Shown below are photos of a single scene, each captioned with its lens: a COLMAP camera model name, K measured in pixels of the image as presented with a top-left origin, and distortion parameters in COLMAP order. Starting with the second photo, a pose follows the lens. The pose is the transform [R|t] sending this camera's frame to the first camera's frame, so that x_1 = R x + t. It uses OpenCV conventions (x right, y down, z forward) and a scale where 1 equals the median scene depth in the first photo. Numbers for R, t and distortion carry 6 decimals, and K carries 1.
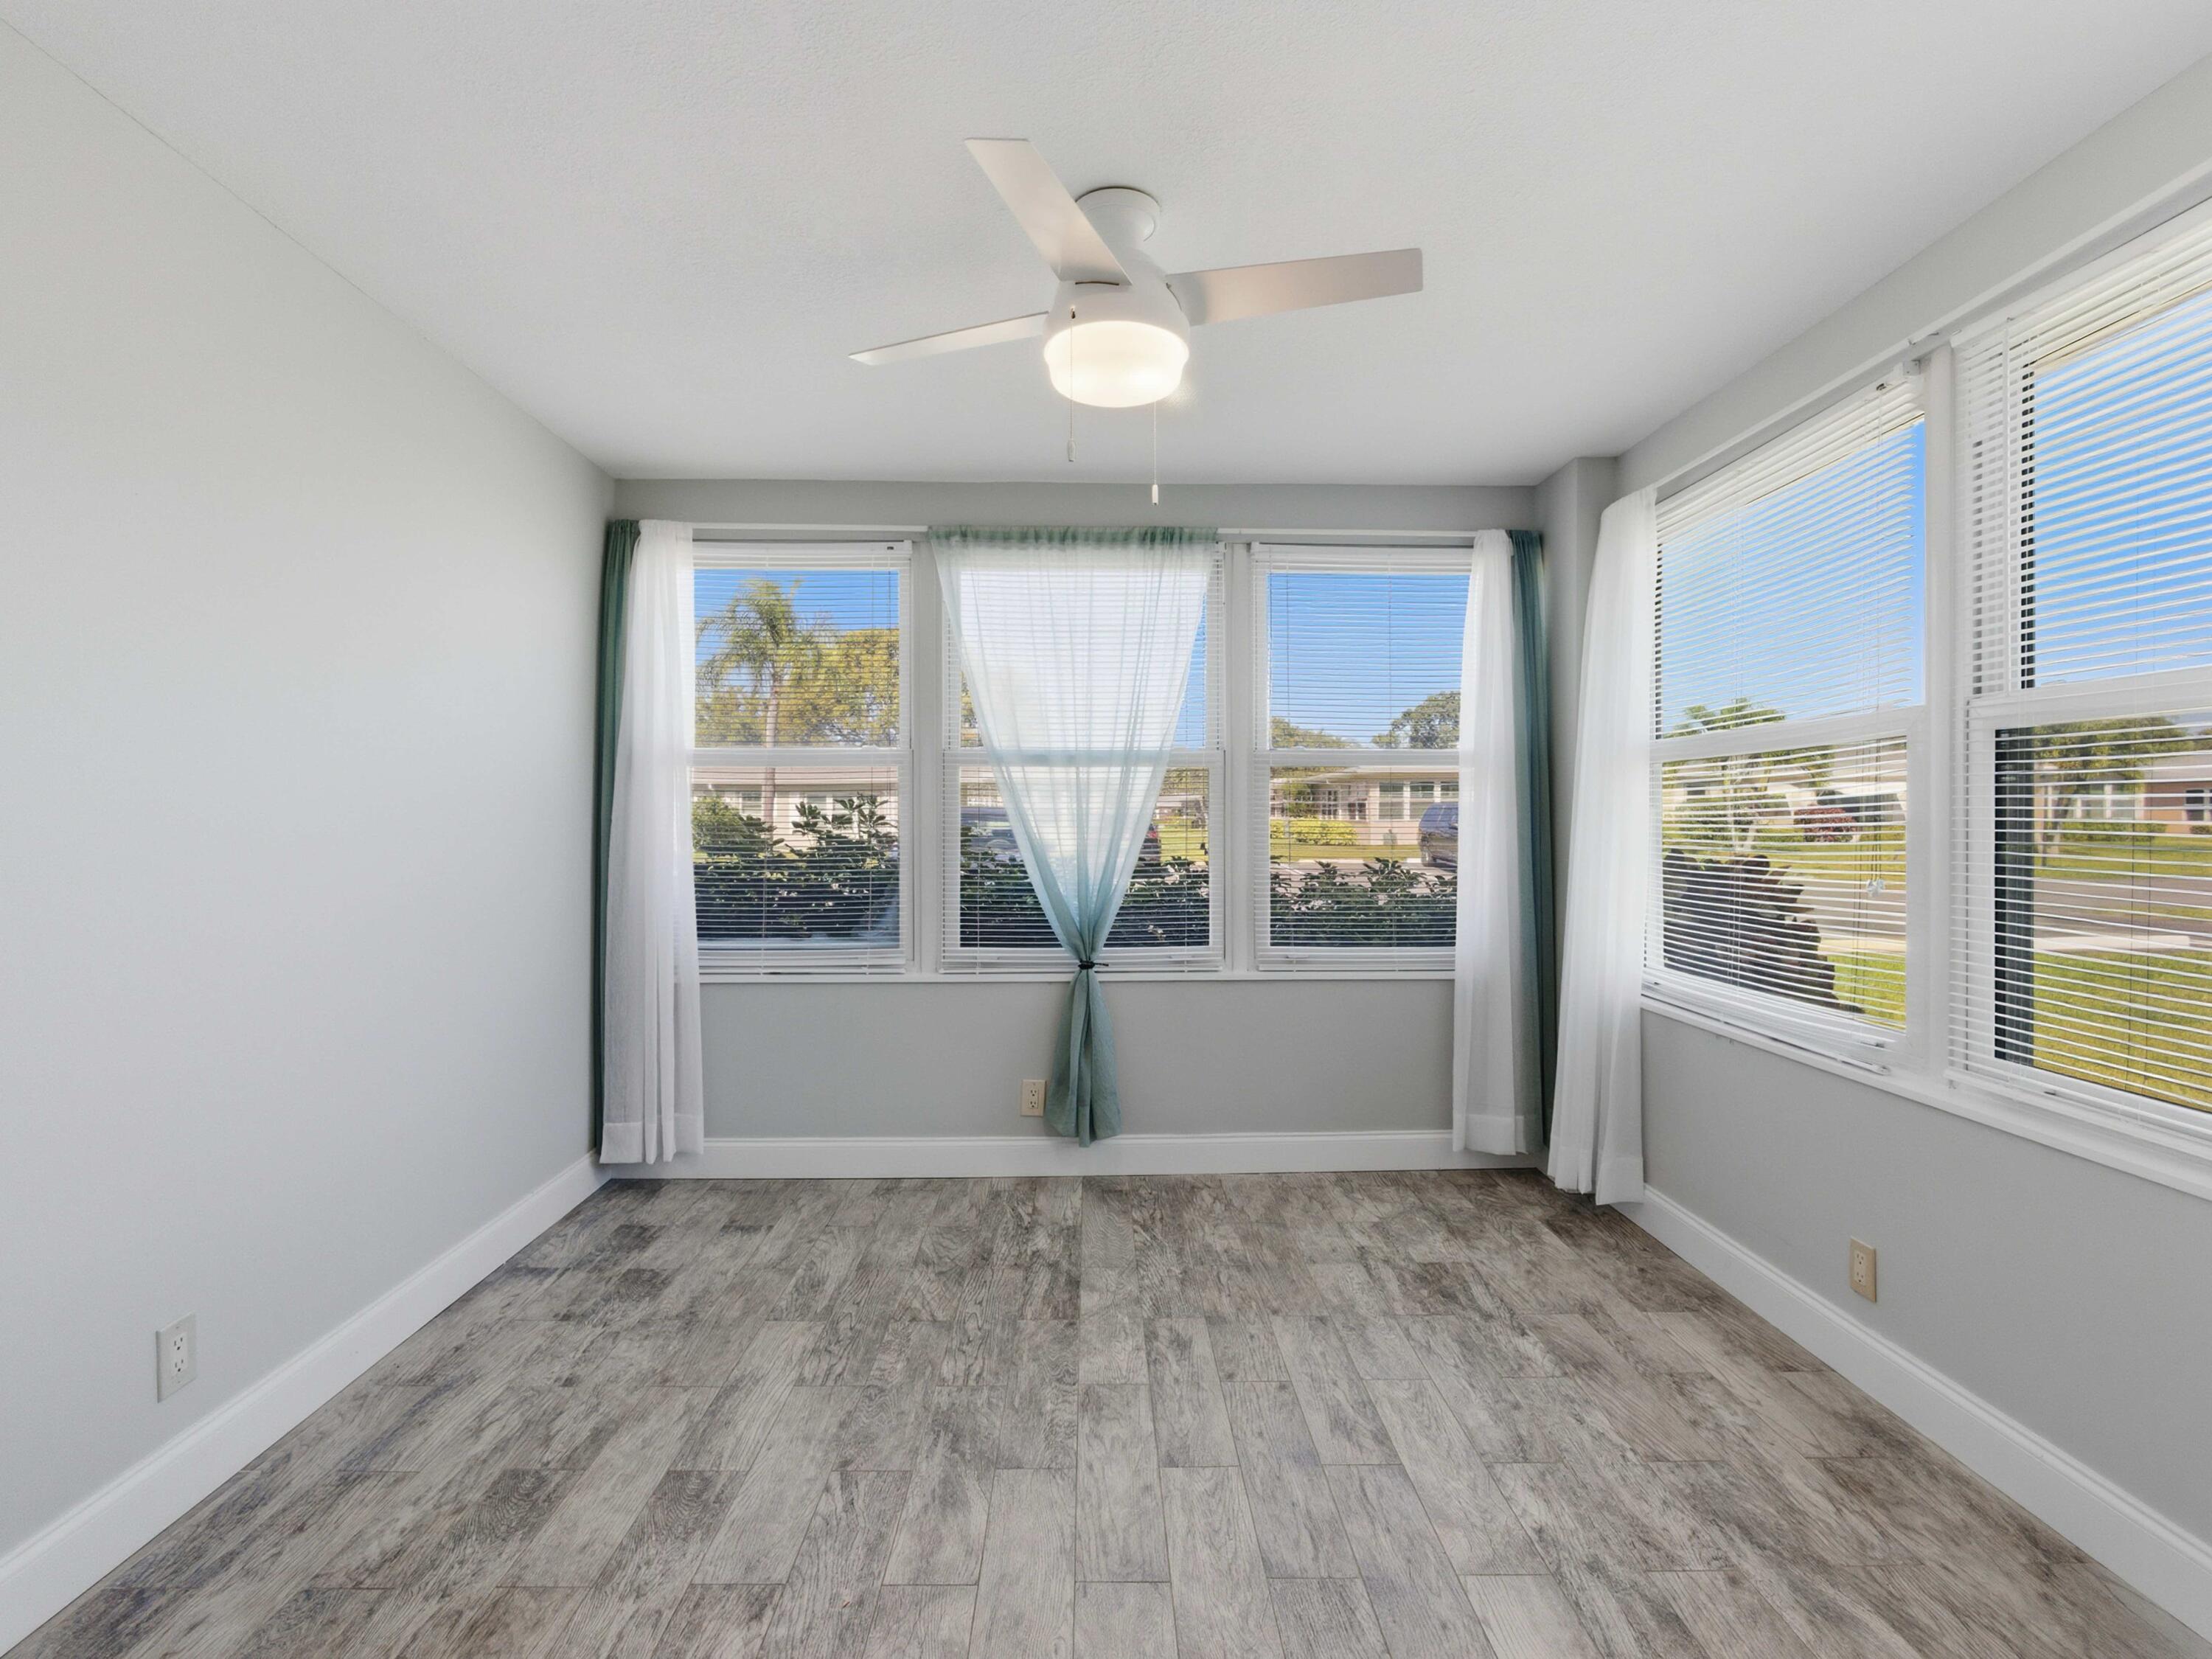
lens RADIAL K [[1003.7, 0, 1049.9], [0, 1003.7, 829.5], [0, 0, 1]] dist [-0.021755, 0.008745]
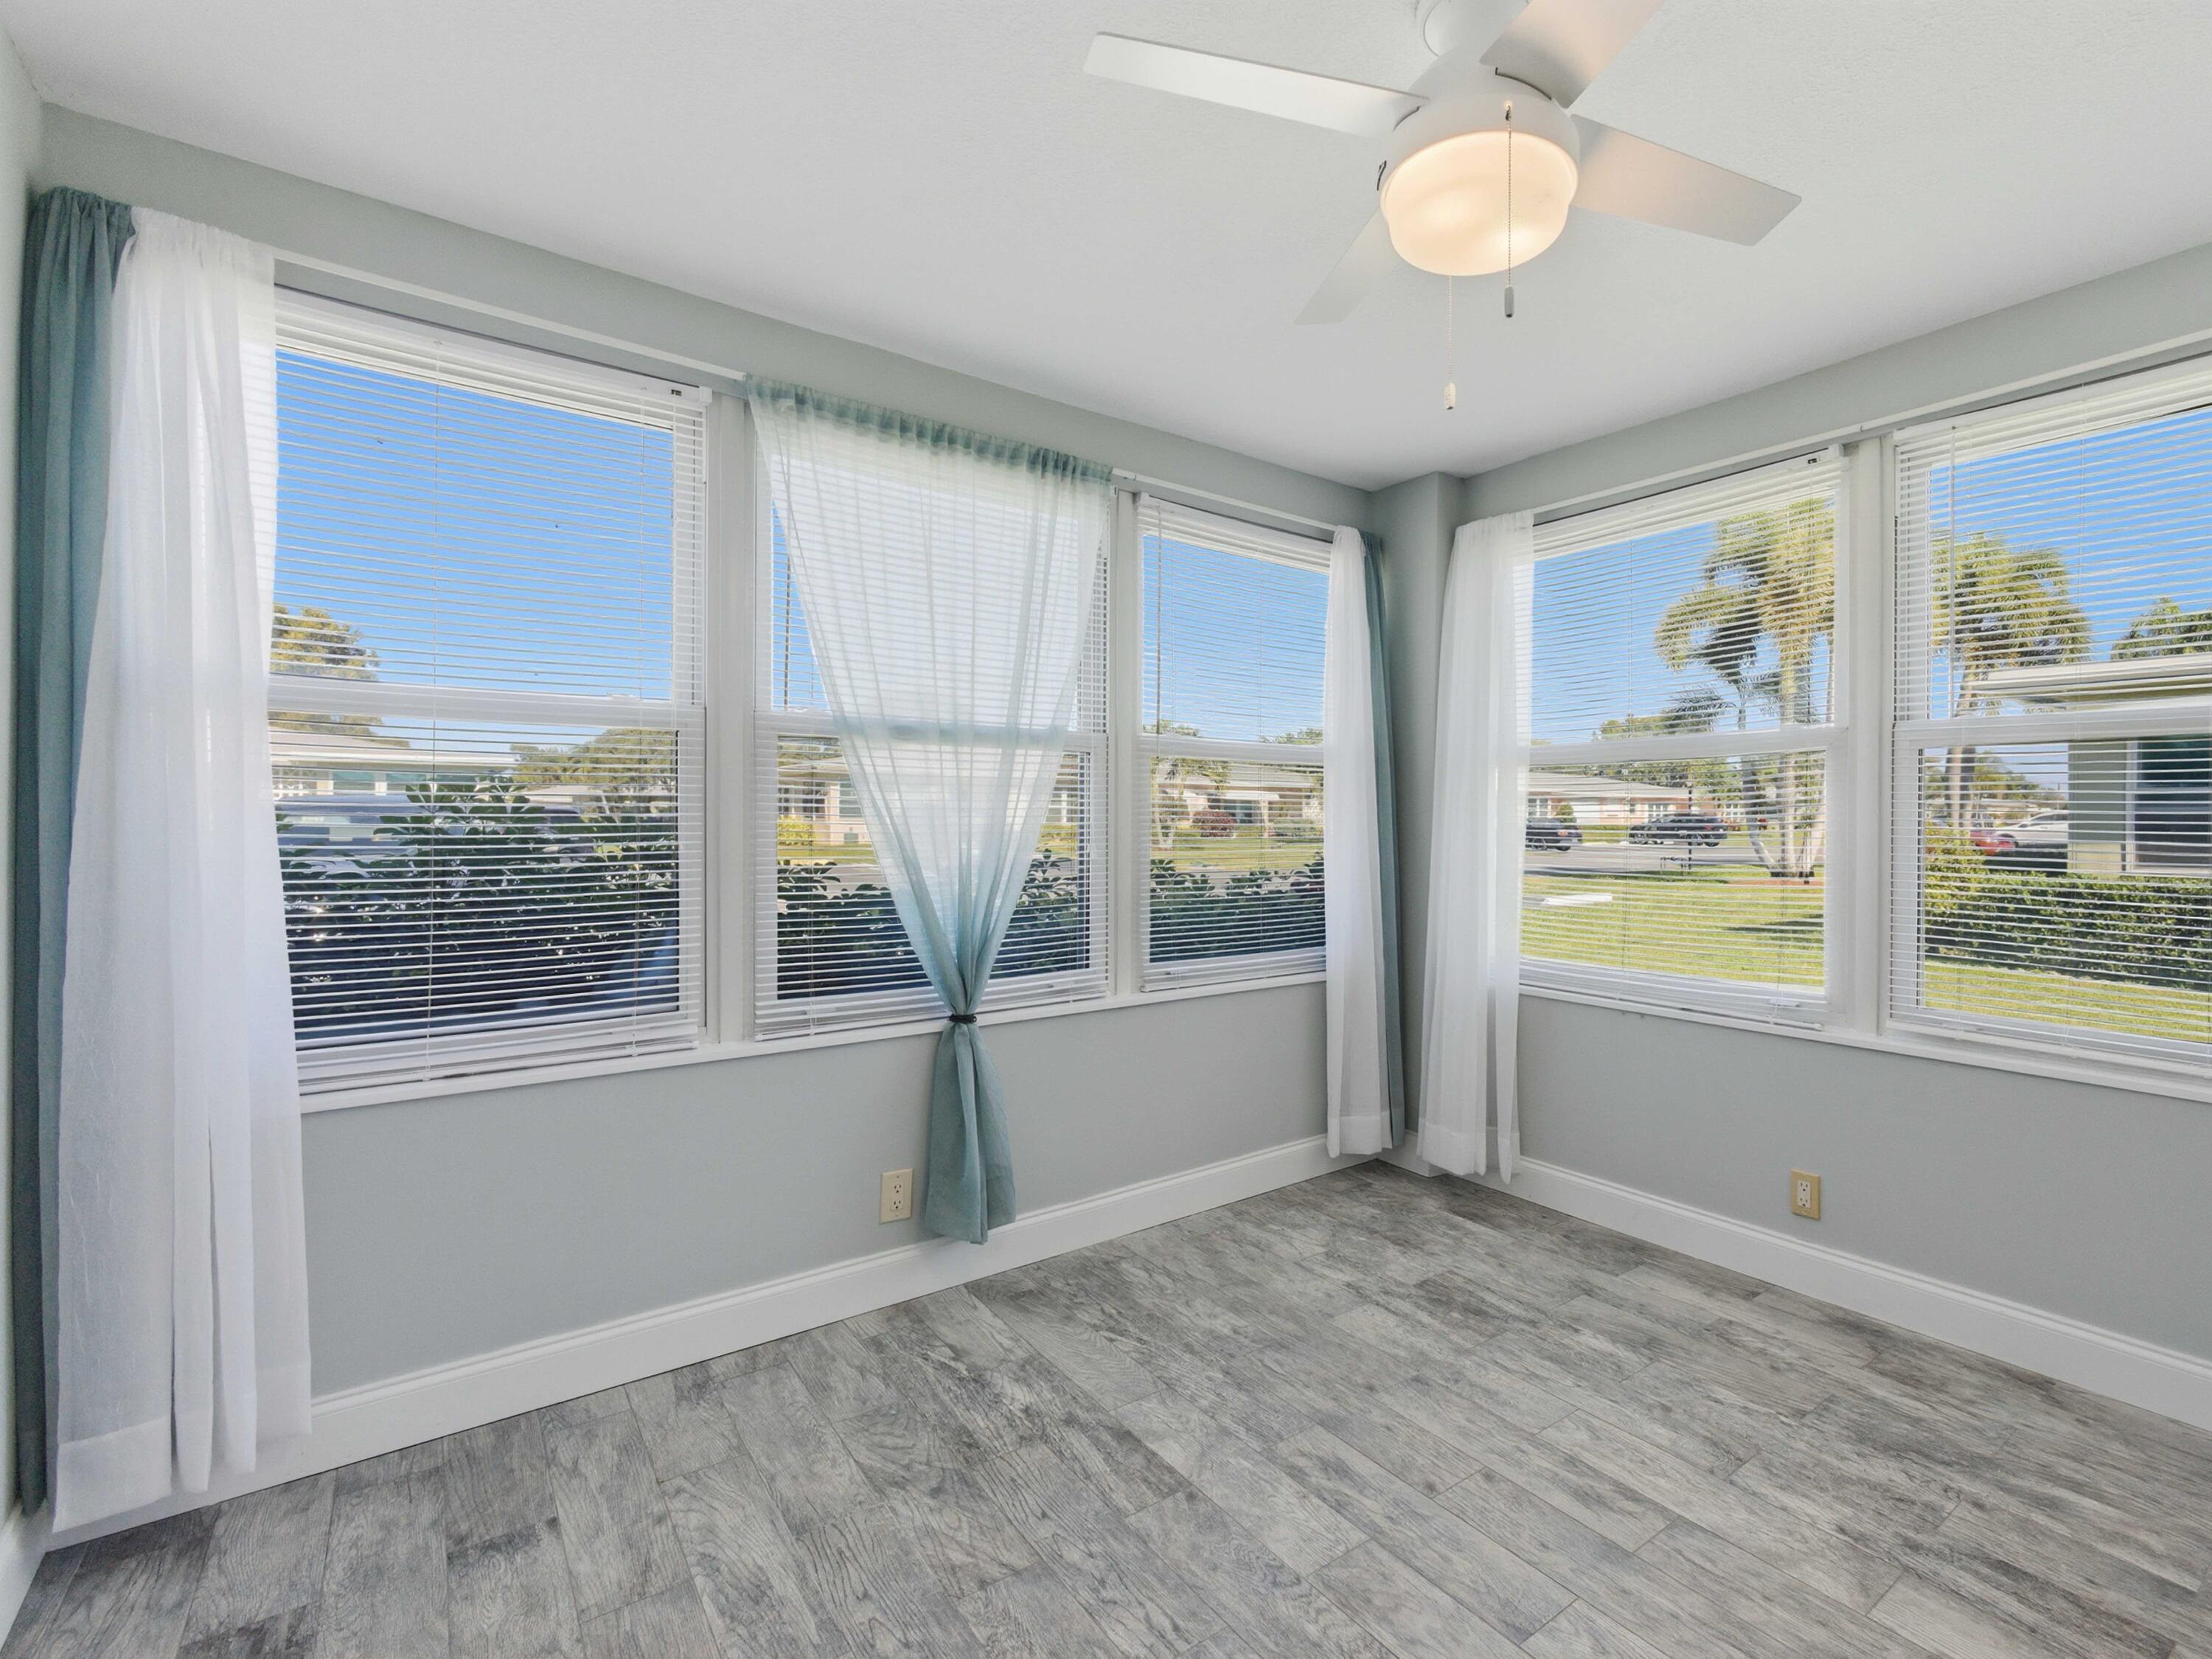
lens RADIAL K [[1031.2, 0, 1153.9], [0, 1031.2, 834.0], [0, 0, 1]] dist [-0.018655, 0.007684]
pose [[0.792020, -0.003763, 0.610484, -0.369867], [0.000417, 0.999984, 0.005623, -0.000211], [-0.610495, -0.004199, 0.792009, 0.333538]]
